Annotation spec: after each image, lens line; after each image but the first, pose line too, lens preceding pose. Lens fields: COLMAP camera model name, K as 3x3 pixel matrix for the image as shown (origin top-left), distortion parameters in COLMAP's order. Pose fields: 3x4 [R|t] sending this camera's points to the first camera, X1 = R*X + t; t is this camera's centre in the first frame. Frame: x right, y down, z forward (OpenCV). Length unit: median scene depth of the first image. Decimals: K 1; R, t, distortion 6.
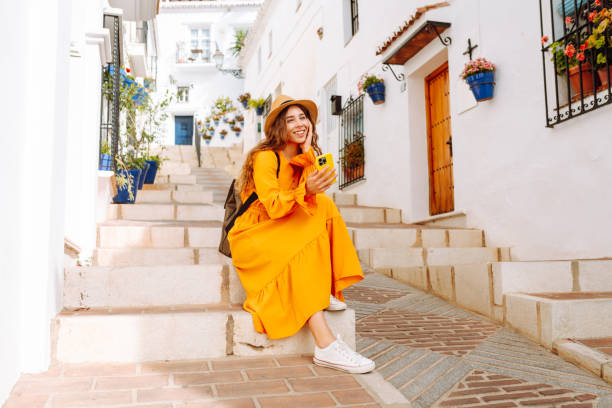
lens RADIAL K [[581.9, 0, 287.2], [0, 581.9, 177.0], [0, 0, 1]] dist [0.000925, 0.000000]
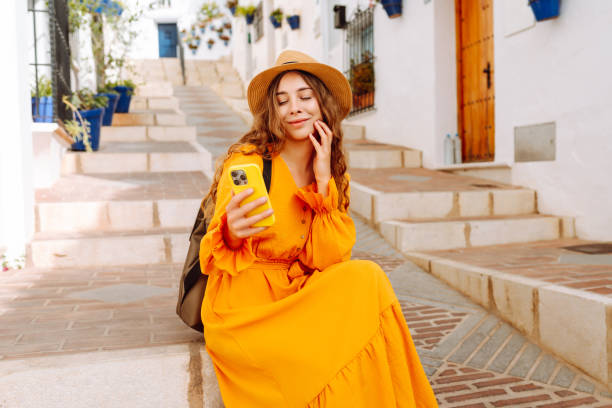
lens RADIAL K [[581.9, 0, 290.0], [0, 581.9, 182.2], [0, 0, 1]] dist [0.000925, 0.000000]
pose [[0.999723, -0.018765, 0.014238, -0.004069], [0.016020, 0.984784, 0.173045, -0.035125], [-0.017269, -0.172769, 0.984811, 0.132923]]
